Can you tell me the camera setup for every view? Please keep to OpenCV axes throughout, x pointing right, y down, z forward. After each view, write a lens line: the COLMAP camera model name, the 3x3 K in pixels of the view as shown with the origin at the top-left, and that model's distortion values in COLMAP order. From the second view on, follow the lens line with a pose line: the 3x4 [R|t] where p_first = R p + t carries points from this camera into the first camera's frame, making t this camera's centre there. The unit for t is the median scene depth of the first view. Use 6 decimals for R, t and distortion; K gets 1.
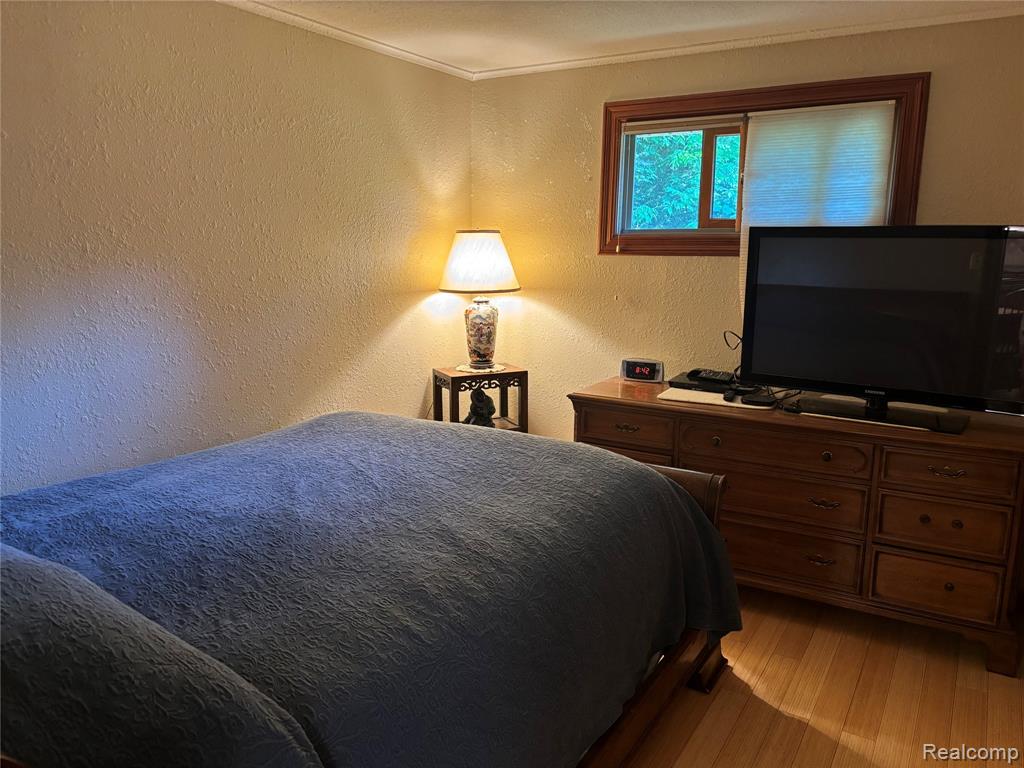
lens RADIAL K [[770.1, 0, 512.0], [0, 770.1, 384.0], [0, 0, 1]] dist [0.030690, -0.046687]
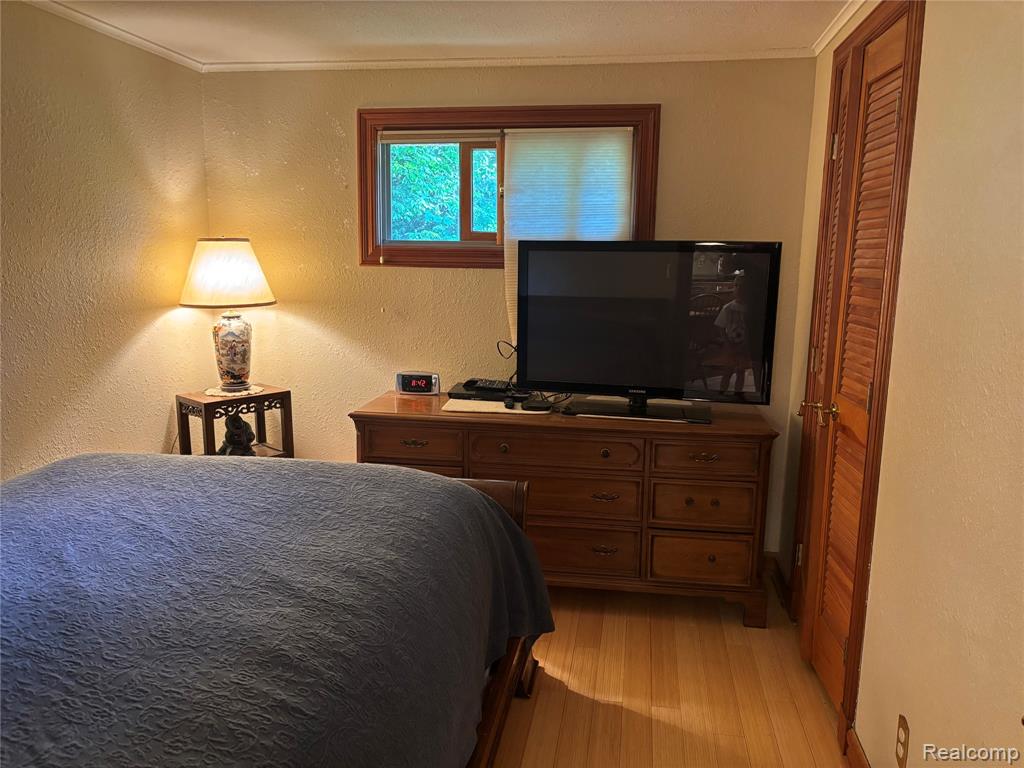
lens RADIAL K [[770.1, 0, 512.0], [0, 770.1, 384.0], [0, 0, 1]] dist [0.030690, -0.046687]
pose [[0.922600, -0.059923, 0.381076, -0.105709], [0.063341, 0.997986, 0.003580, -0.014069], [-0.380522, 0.020835, 0.924537, 0.048435]]
